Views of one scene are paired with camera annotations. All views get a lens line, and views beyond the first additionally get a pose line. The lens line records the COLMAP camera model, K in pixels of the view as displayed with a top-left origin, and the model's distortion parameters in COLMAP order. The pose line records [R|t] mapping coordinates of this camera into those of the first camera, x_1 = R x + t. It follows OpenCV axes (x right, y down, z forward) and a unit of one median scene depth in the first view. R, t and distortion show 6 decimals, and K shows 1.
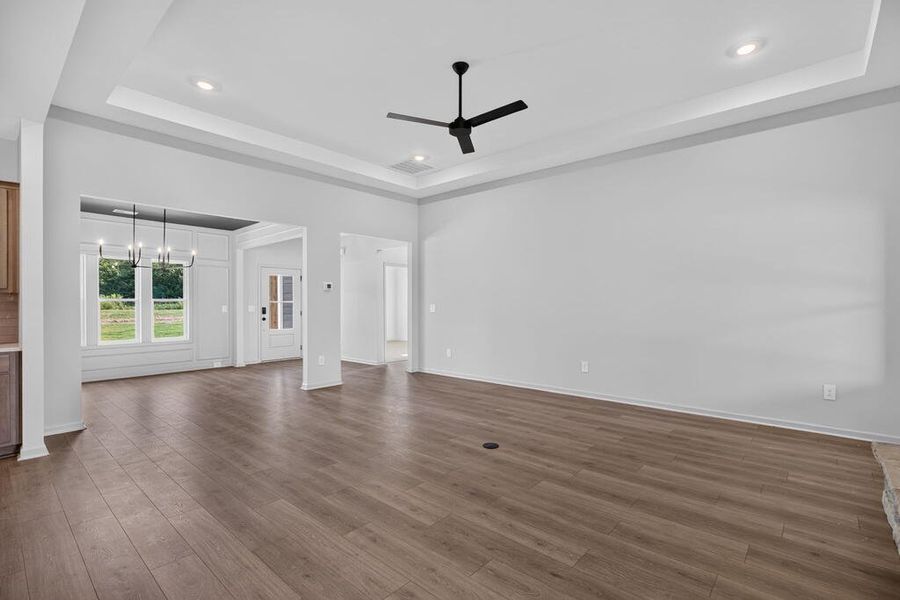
lens RADIAL K [[406.3, 0, 455.7], [0, 406.3, 301.5], [0, 0, 1]] dist [-0.001963, -0.000201]
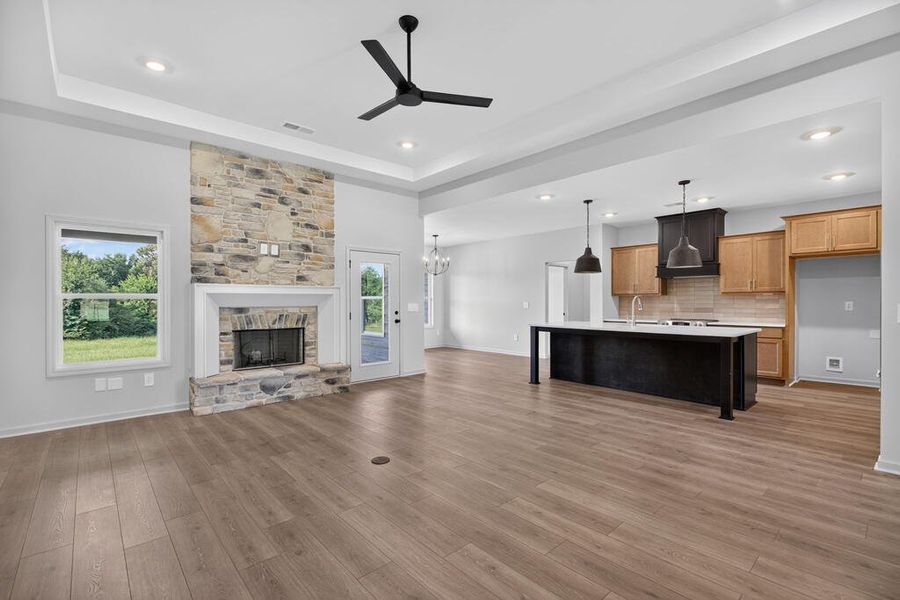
lens RADIAL K [[406.3, 0, 455.7], [0, 406.3, 301.5], [0, 0, 1]] dist [-0.001963, -0.000201]
pose [[-0.992418, 0.002339, 0.122889, -0.210200], [0.002150, 0.999996, -0.001667, 0.003415], [-0.122892, -0.001390, -0.992419, 2.045033]]
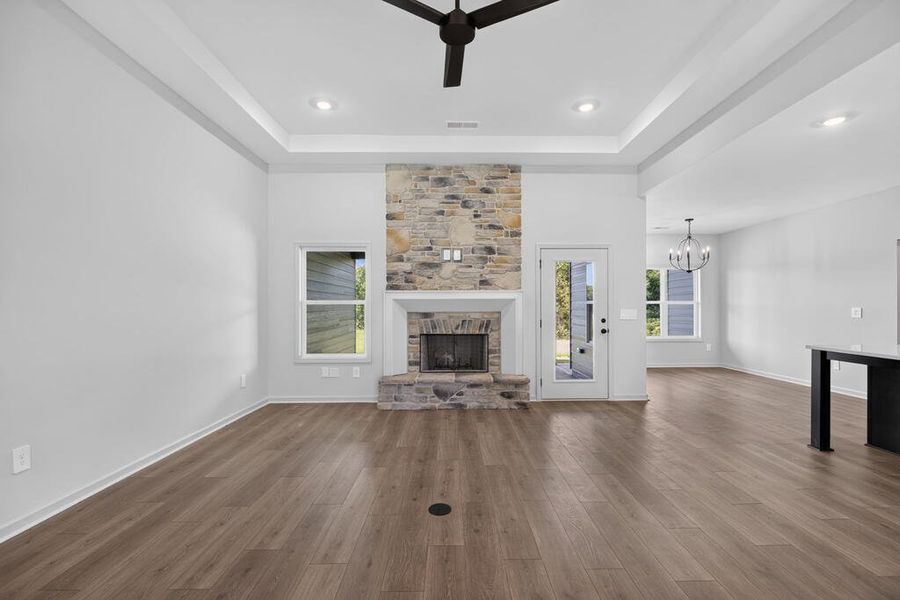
lens RADIAL K [[404.9, 0, 457.8], [0, 404.9, 306.1], [0, 0, 1]] dist [-0.001983, -0.000247]
pose [[-0.663912, 0.001598, 0.747809, -0.508358], [0.000438, 0.999998, -0.001749, -0.001071], [-0.747810, -0.000834, -0.663912, 1.579605]]
